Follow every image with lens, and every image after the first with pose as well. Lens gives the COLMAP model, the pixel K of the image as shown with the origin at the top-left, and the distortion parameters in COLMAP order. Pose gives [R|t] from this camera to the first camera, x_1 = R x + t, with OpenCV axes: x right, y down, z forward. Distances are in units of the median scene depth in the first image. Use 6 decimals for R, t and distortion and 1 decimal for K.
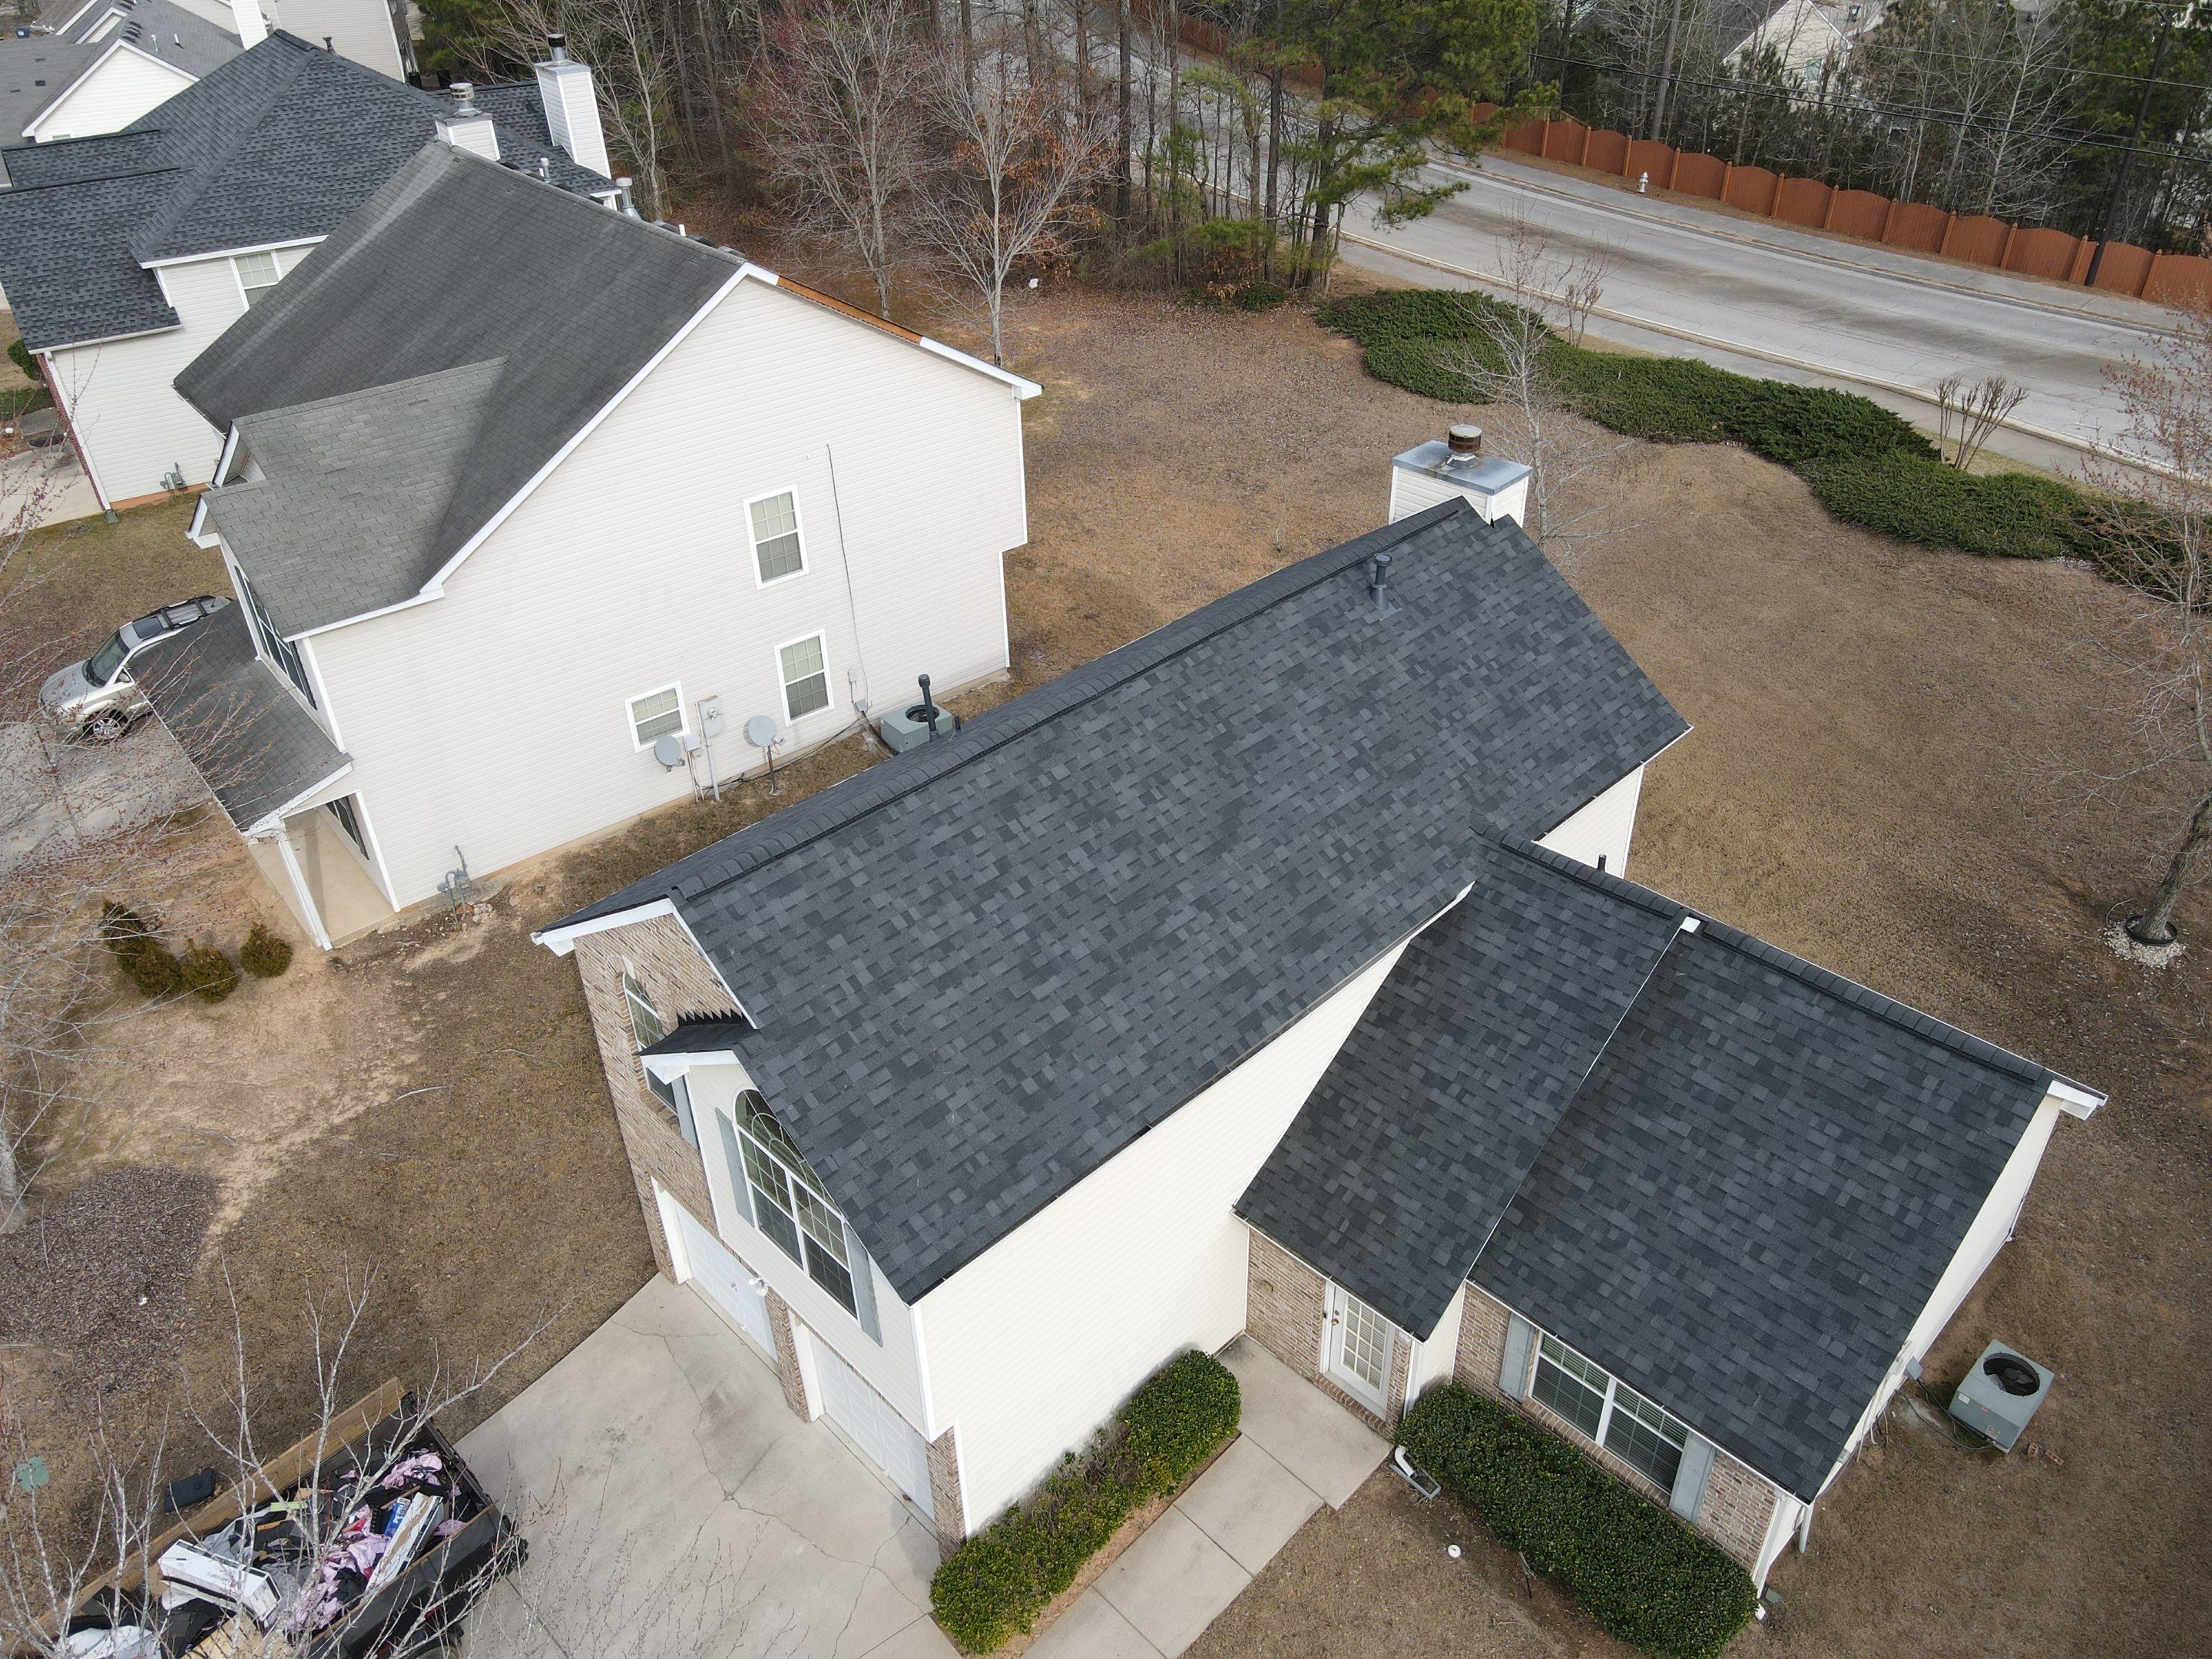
lens RADIAL K [[1629.1, 0, 1108.6], [0, 1629.1, 827.6], [0, 0, 1]] dist [-0.000646, 0.028399]
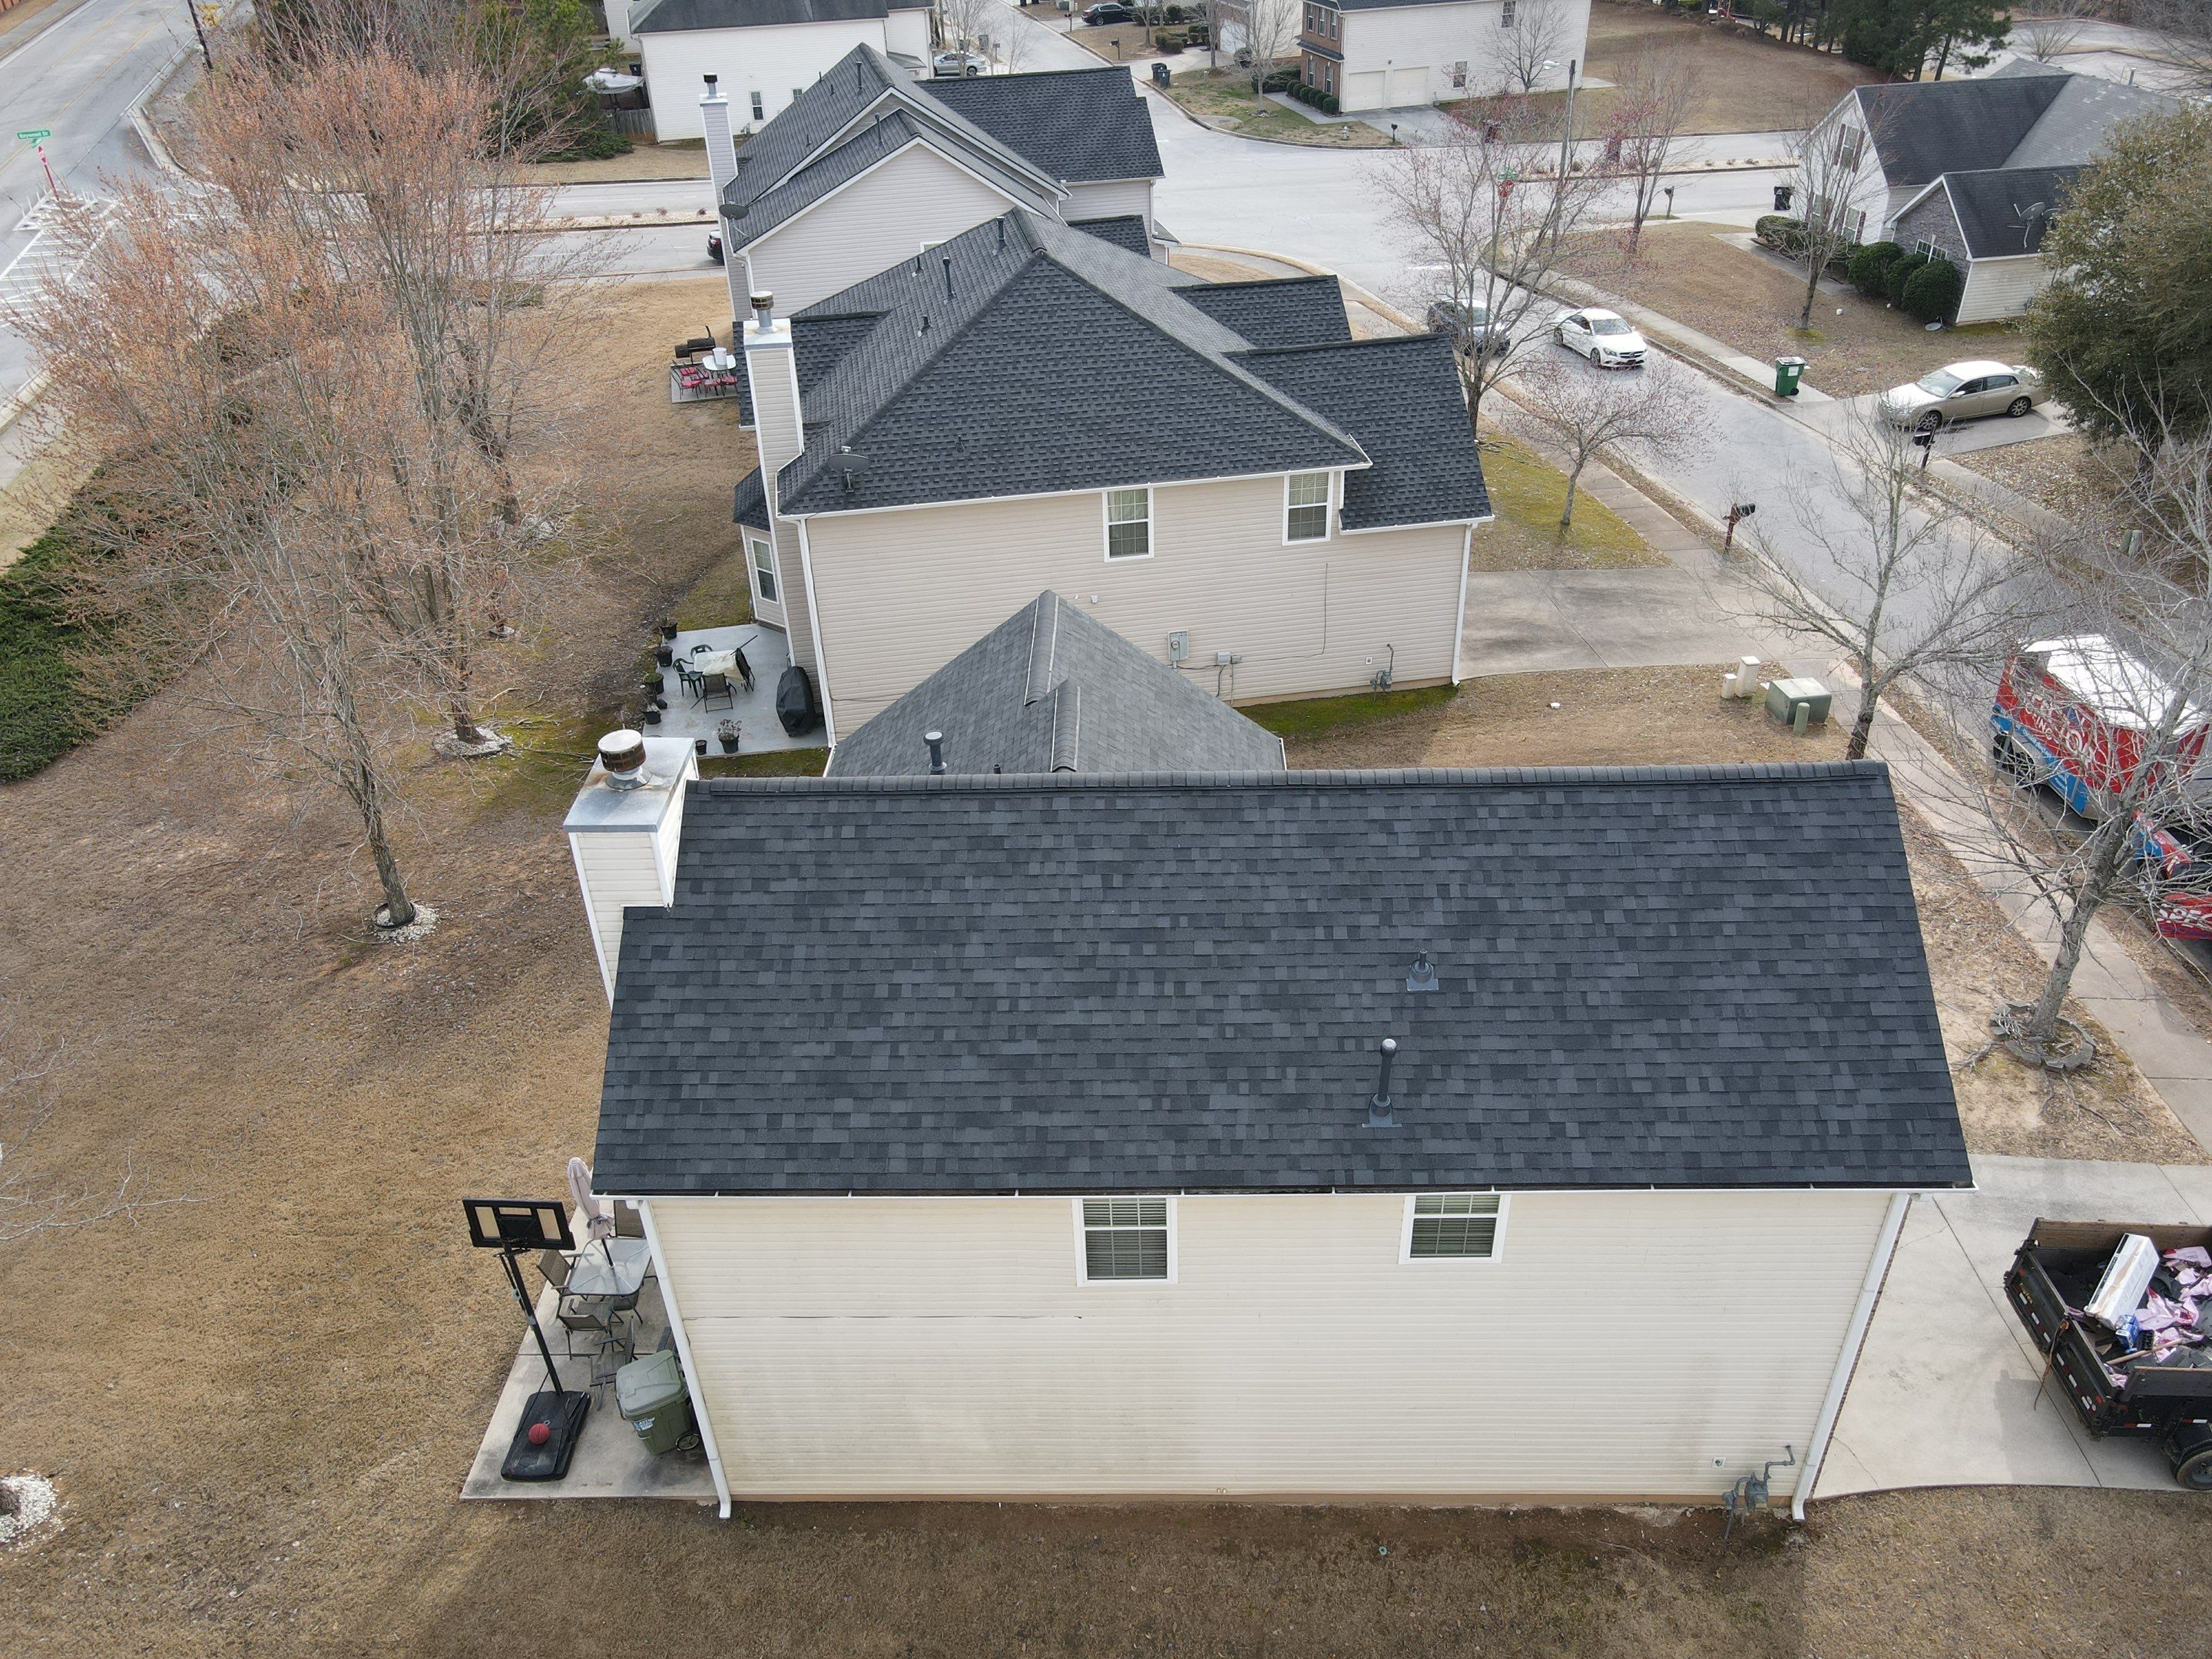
lens RADIAL K [[1629.1, 0, 1108.4], [0, 1629.1, 838.6], [0, 0, 1]] dist [-0.000646, 0.028399]
pose [[-0.697752, -0.364021, 0.616953, -0.372470], [0.439397, 0.462708, 0.769955, -0.633456], [-0.565749, 0.808325, -0.162906, 0.936739]]
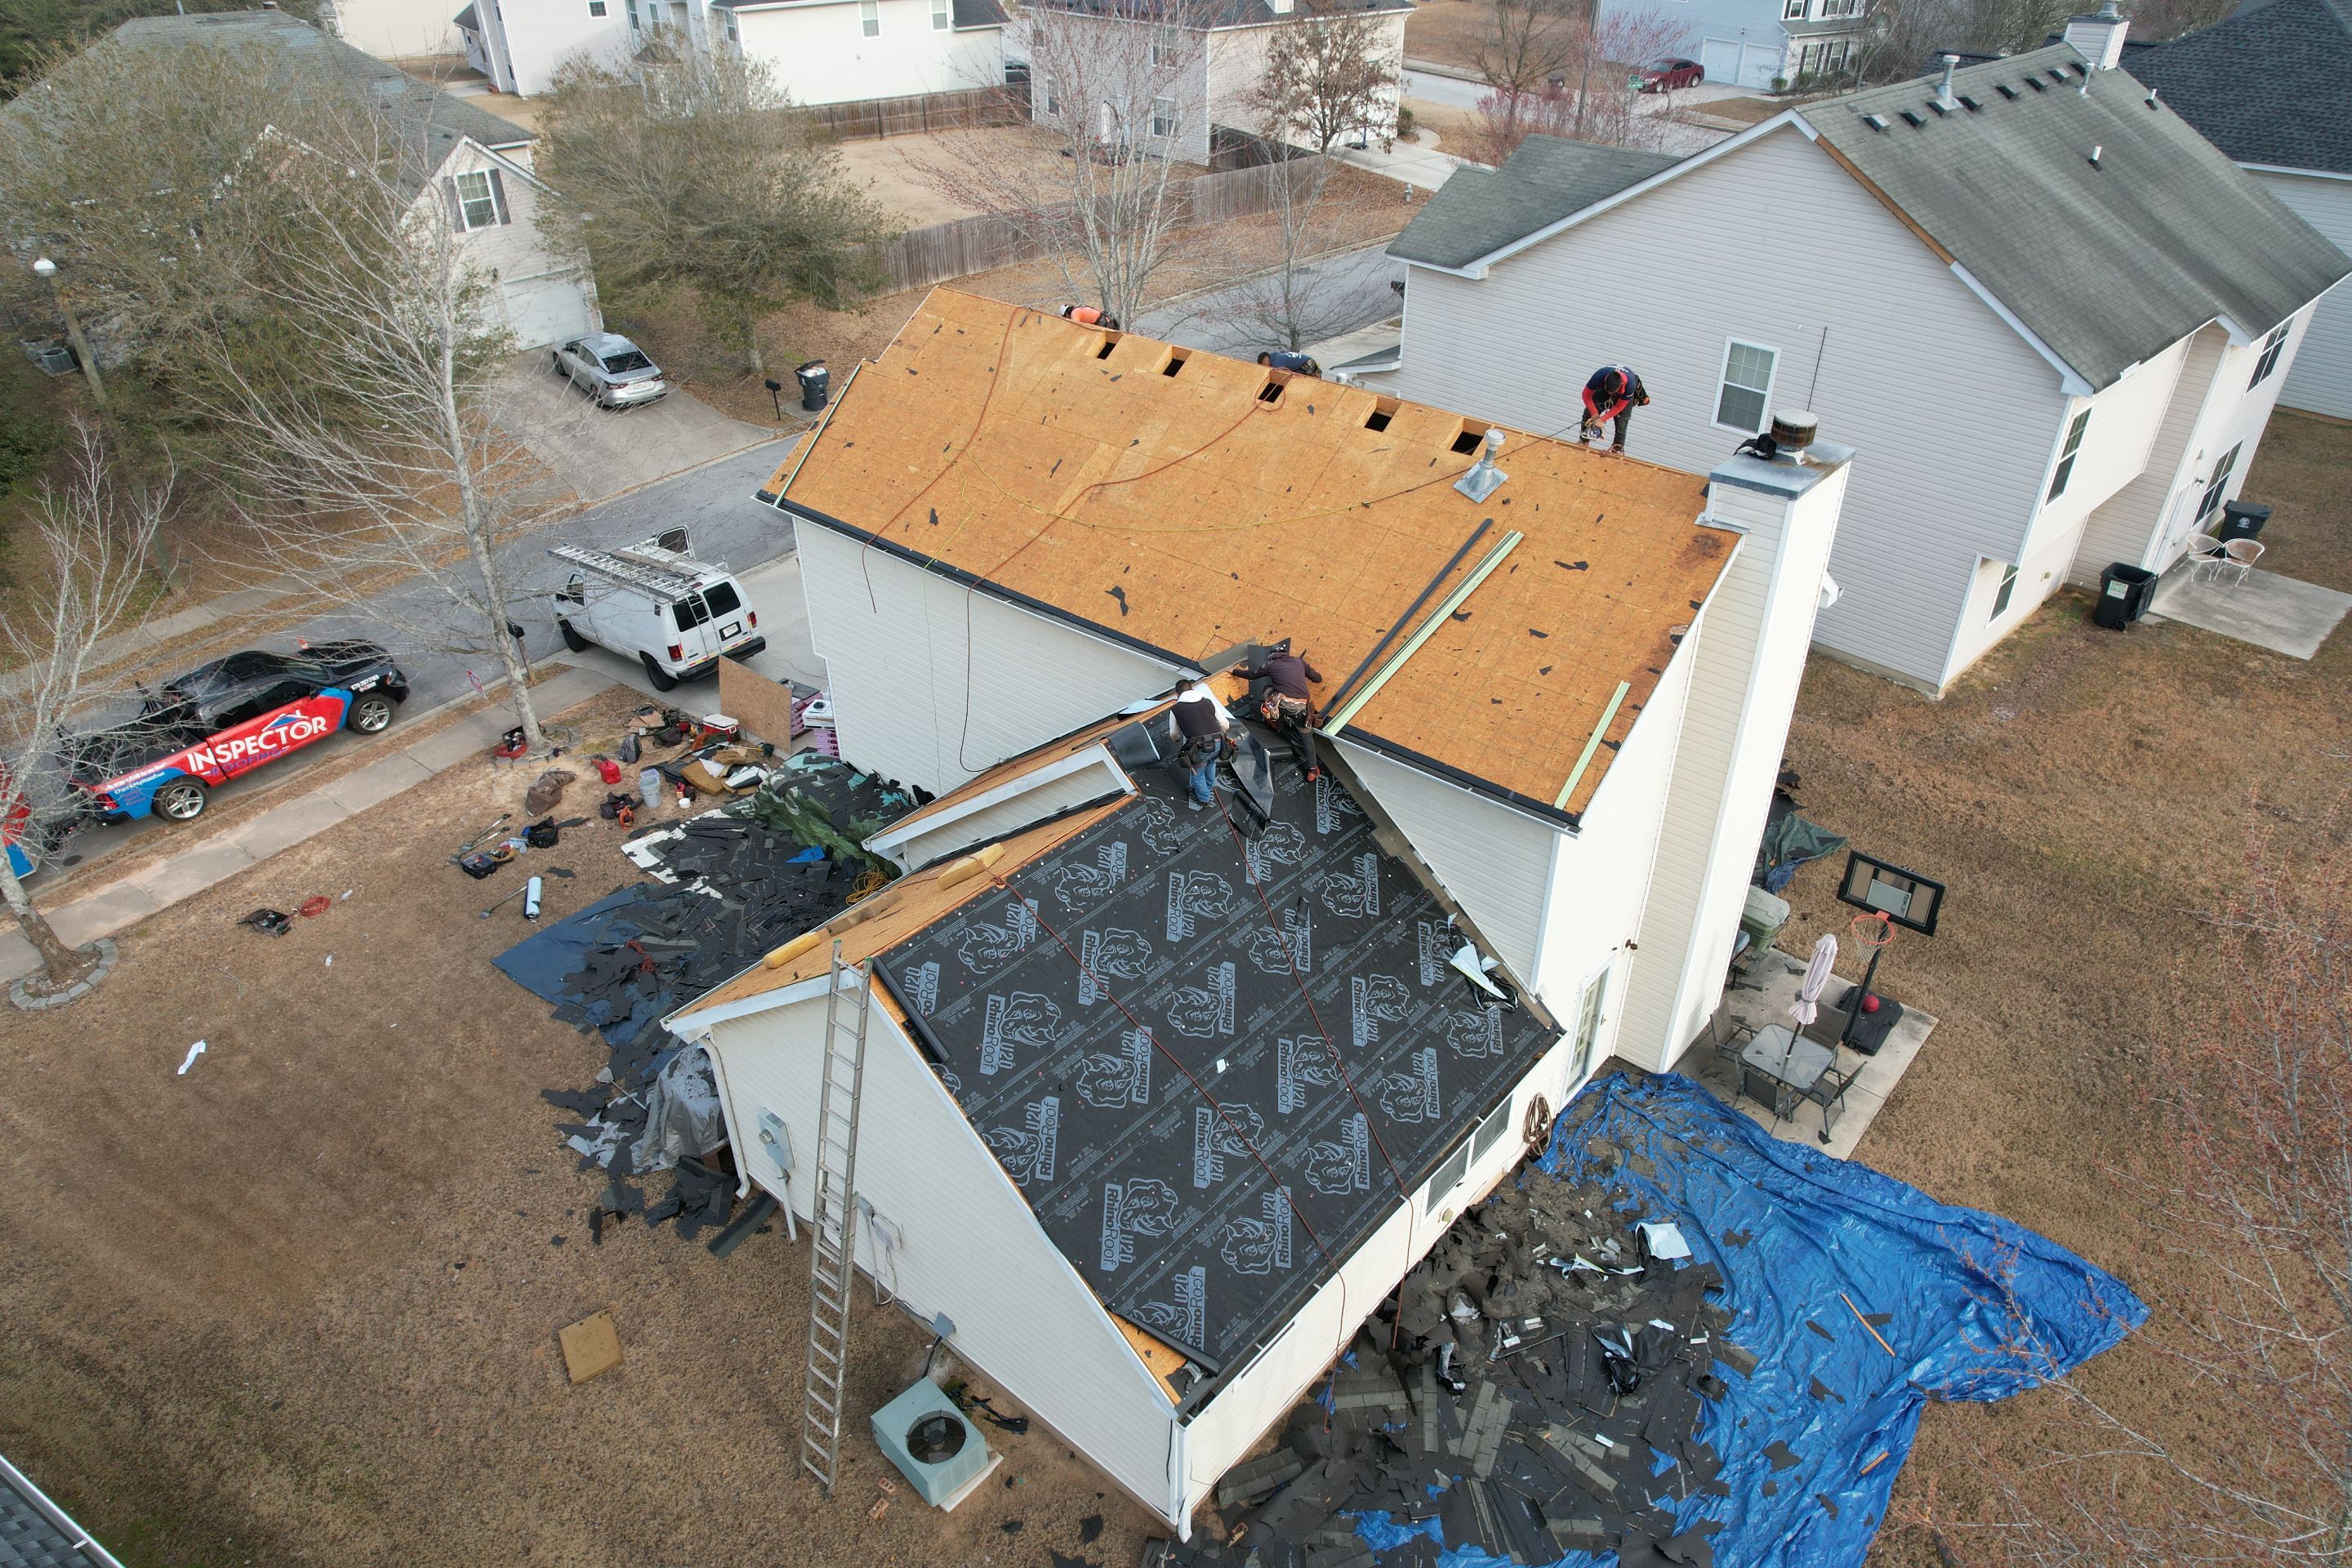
lens RADIAL K [[1506.2, 0, 1174.7], [0, 1506.2, 787.2], [0, 0, 1]] dist [-0.071381, 0.061002]
pose [[0.079646, 0.565716, -0.820745, 0.781998], [-0.555896, 0.708649, 0.434507, -0.237777], [0.827428, 0.421642, 0.370920, 0.524296]]
